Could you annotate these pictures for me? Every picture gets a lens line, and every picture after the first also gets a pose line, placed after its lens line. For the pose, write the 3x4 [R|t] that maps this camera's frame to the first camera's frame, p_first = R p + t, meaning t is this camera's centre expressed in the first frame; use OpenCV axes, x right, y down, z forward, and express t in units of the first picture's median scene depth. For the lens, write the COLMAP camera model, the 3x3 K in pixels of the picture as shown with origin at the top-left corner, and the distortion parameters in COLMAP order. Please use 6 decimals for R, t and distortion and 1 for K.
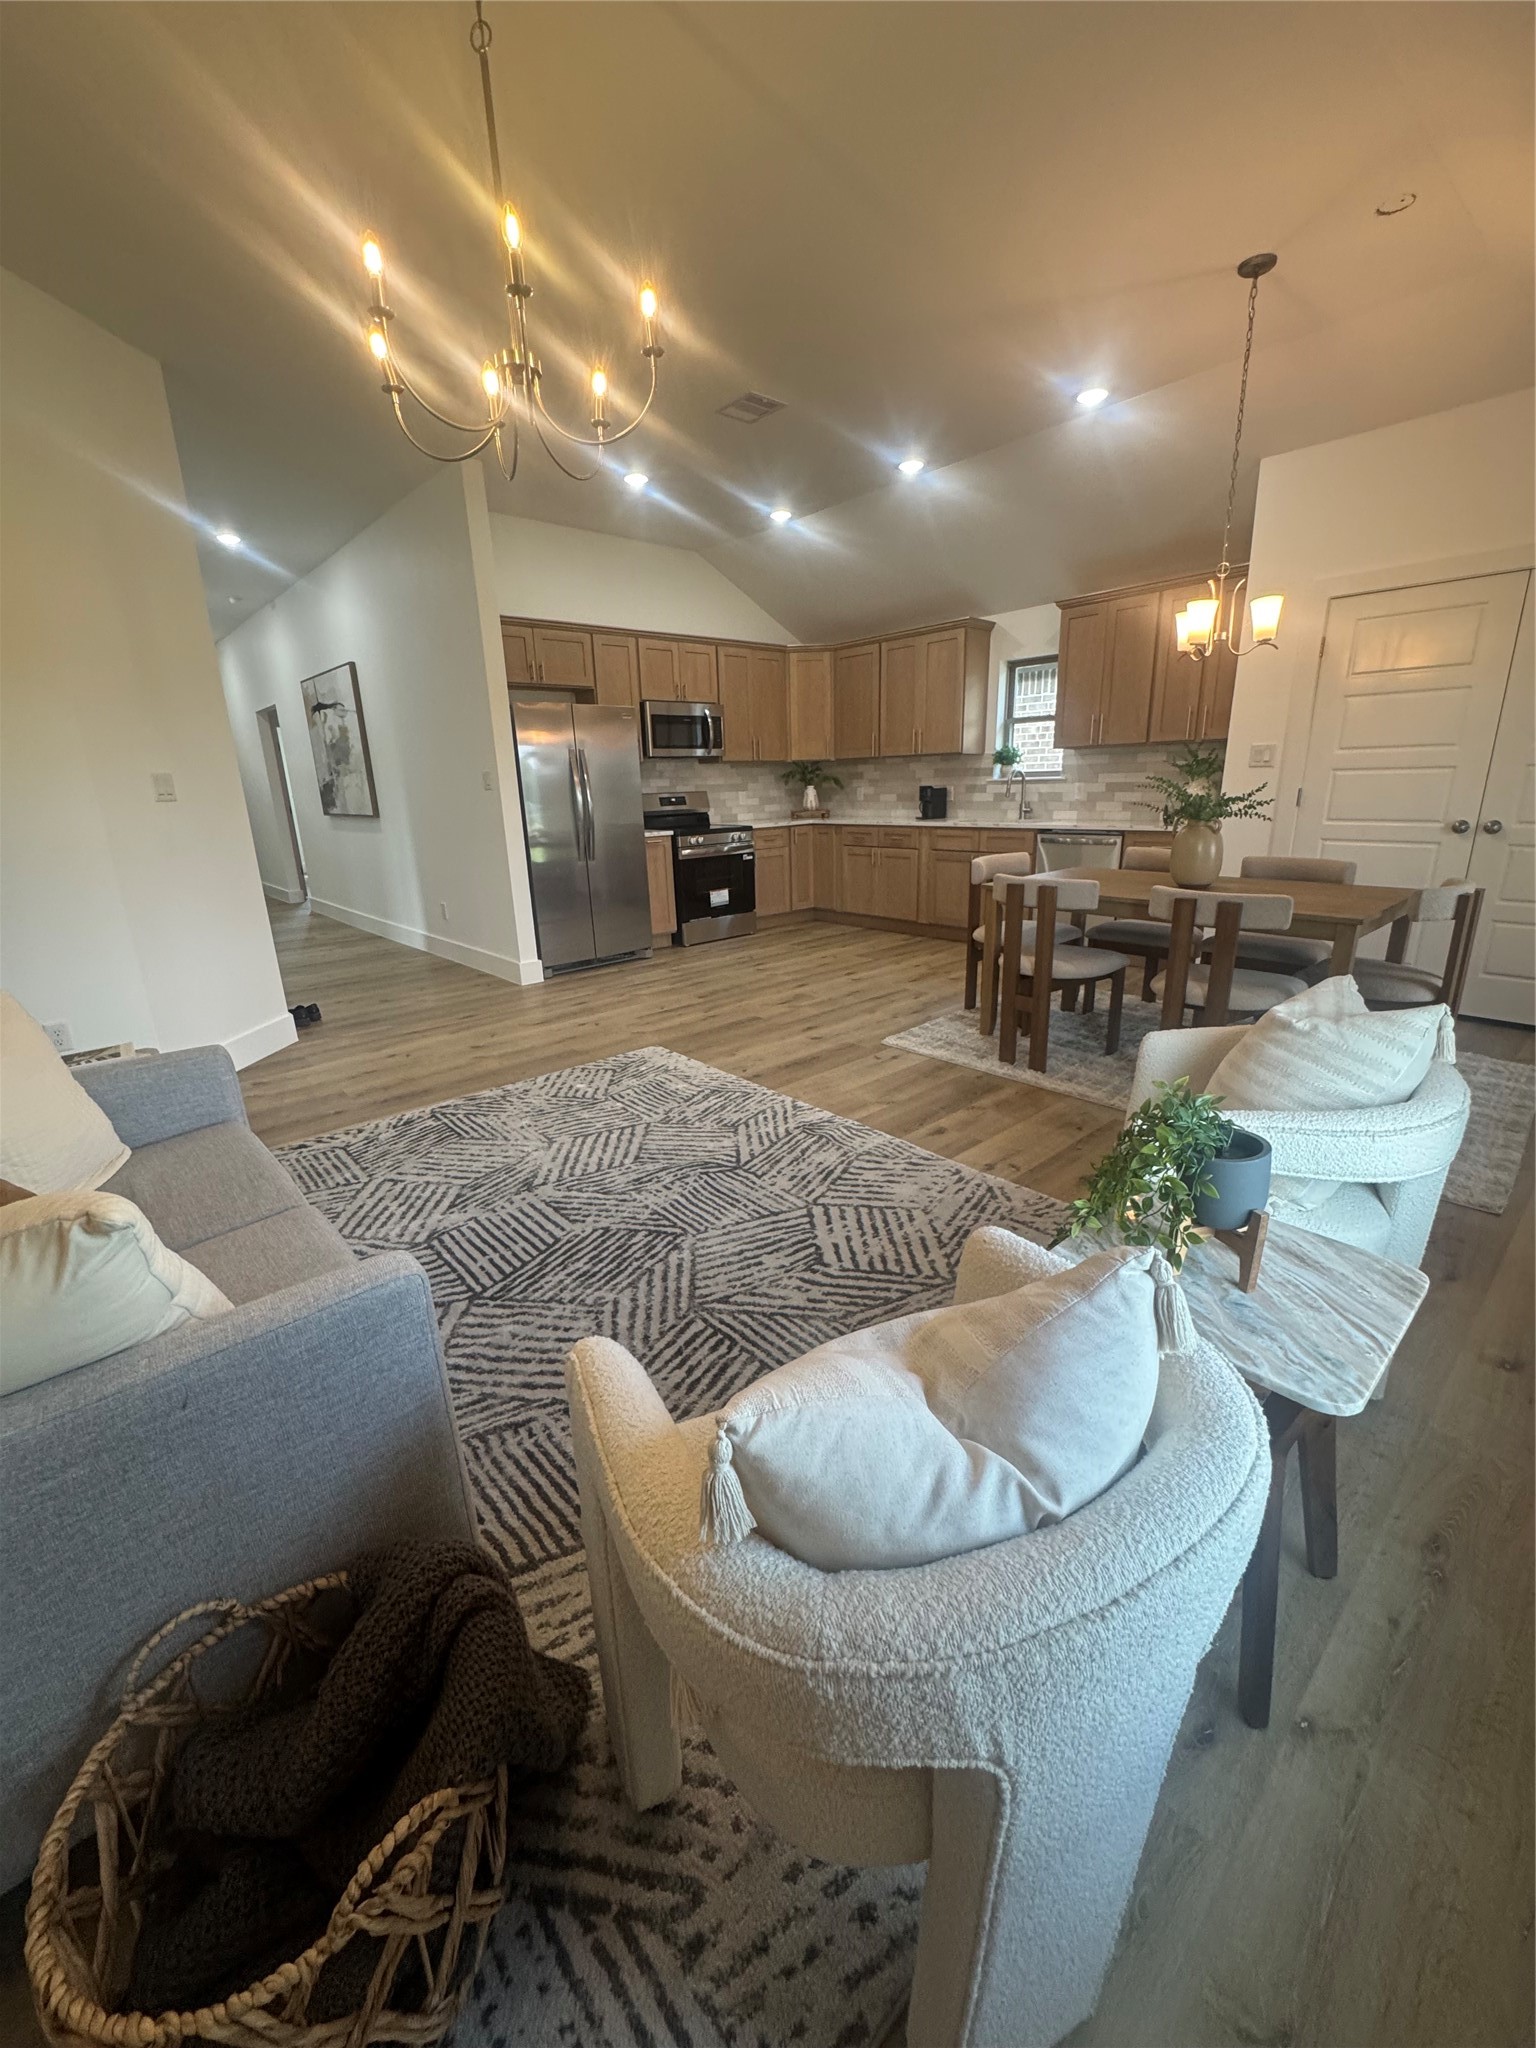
lens RADIAL K [[819.7, 0, 770.8], [0, 819.7, 1020.5], [0, 0, 1]] dist [-0.003172, 0.000773]
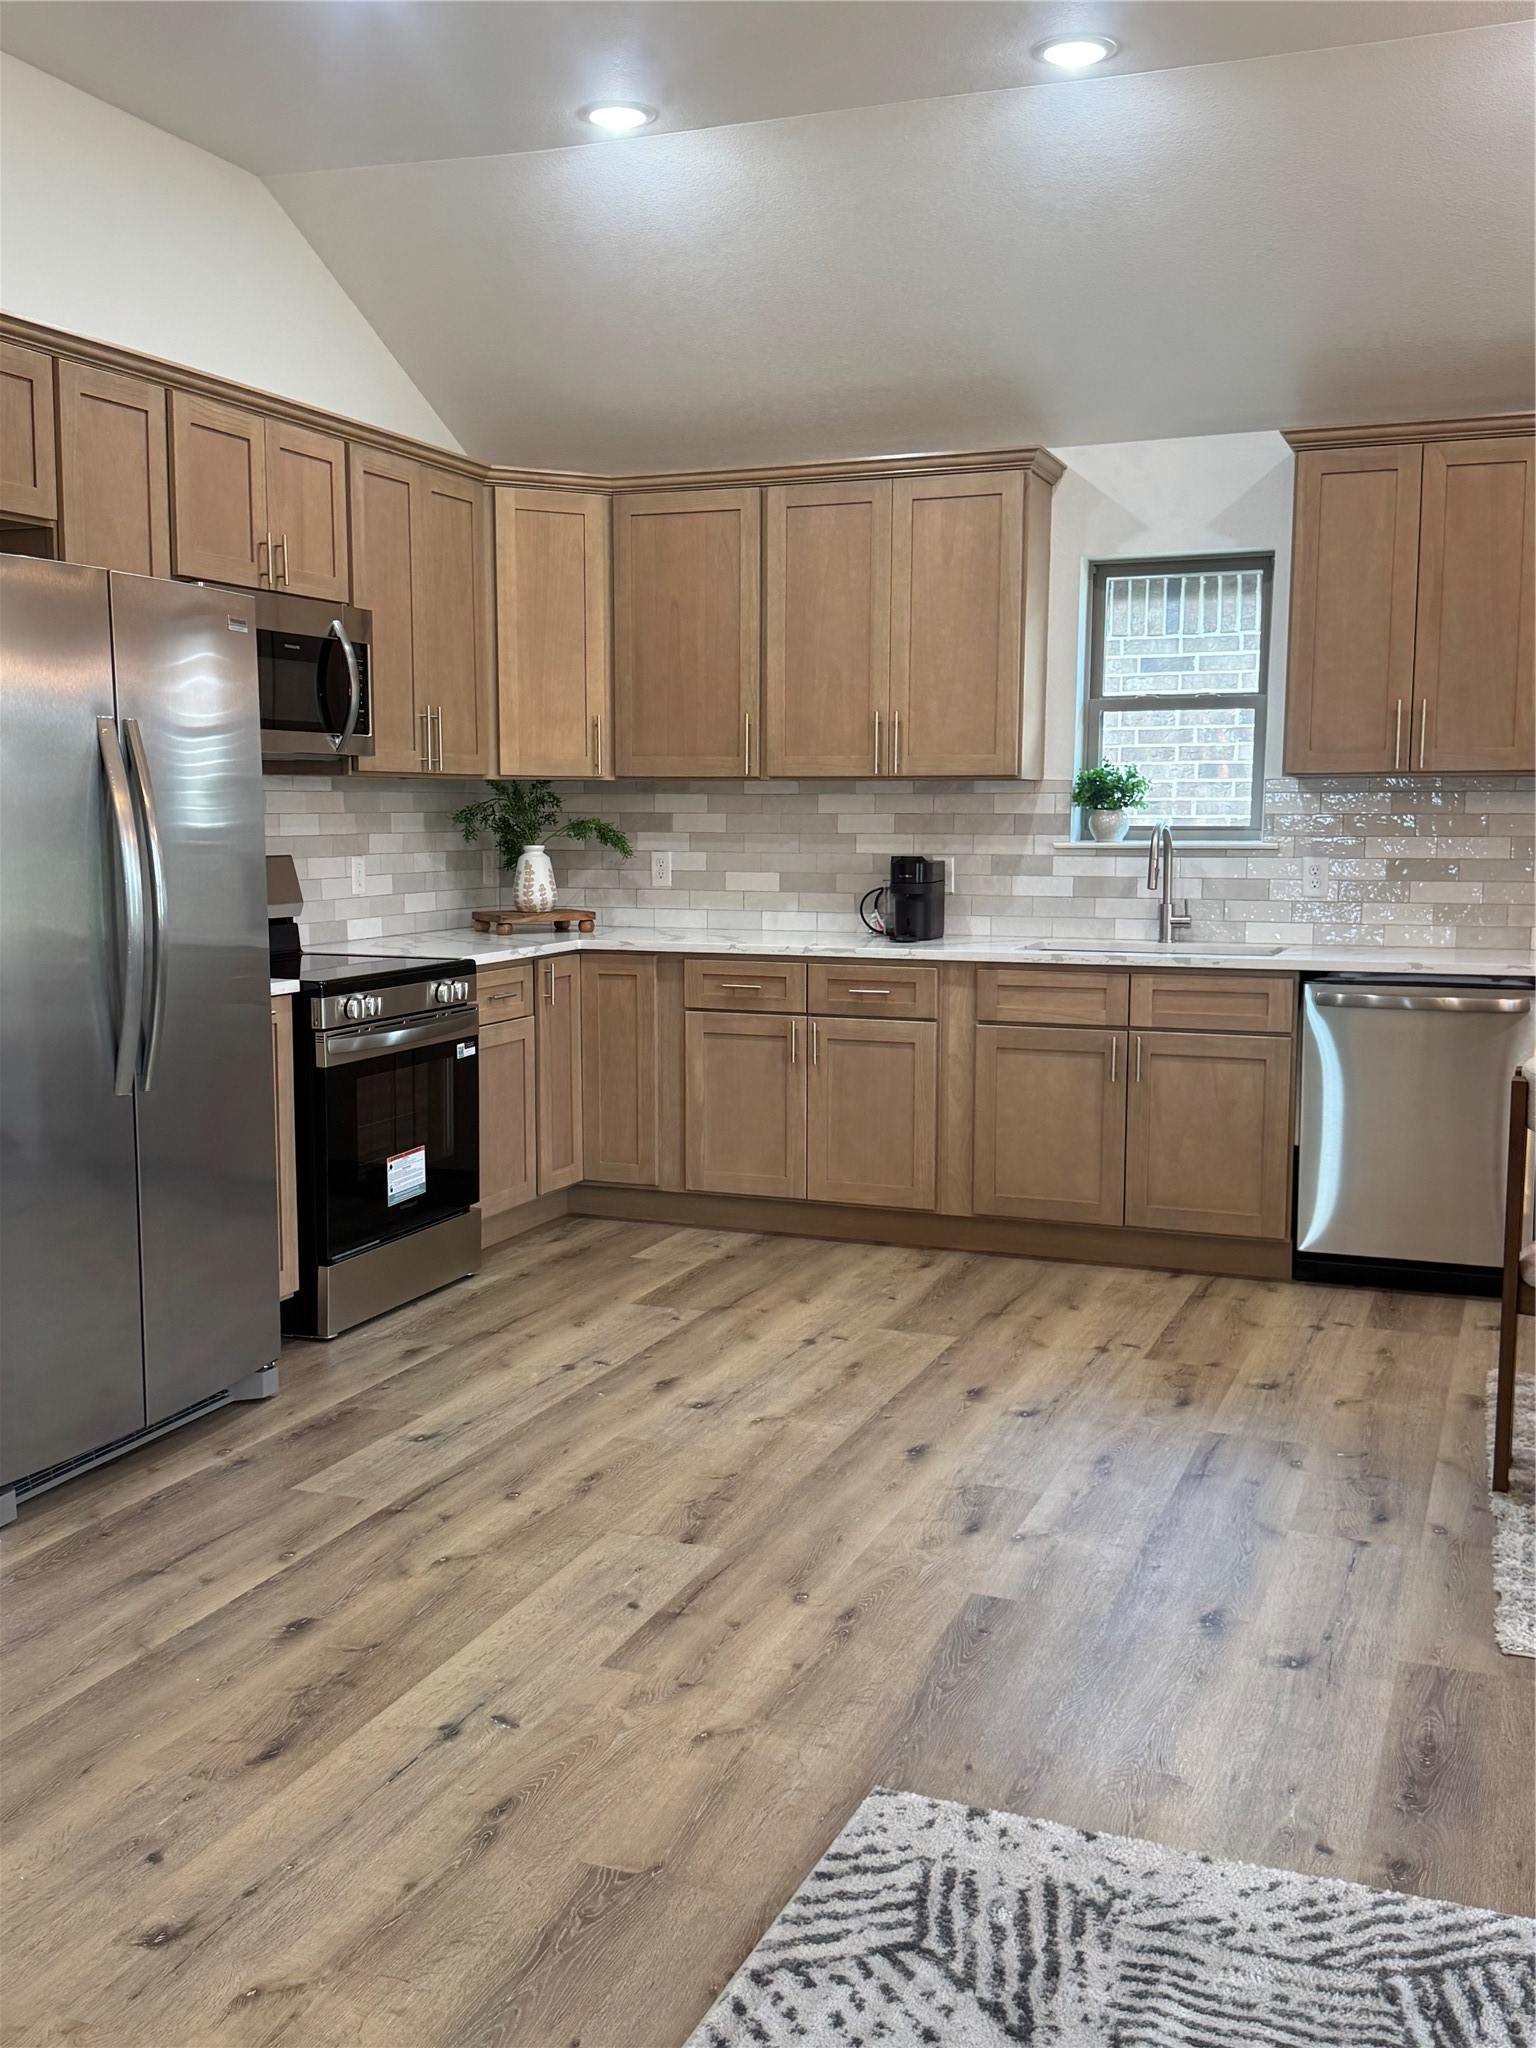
lens RADIAL K [[1981.7, 0, 774.0], [0, 1981.7, 1030.8], [0, 0, 1]] dist [0.076422, 0.000000]
pose [[0.892259, -0.021585, 0.451007, -0.384444], [0.100250, 0.983396, -0.151268, -0.099010], [-0.440253, 0.180183, 0.879608, 0.313947]]
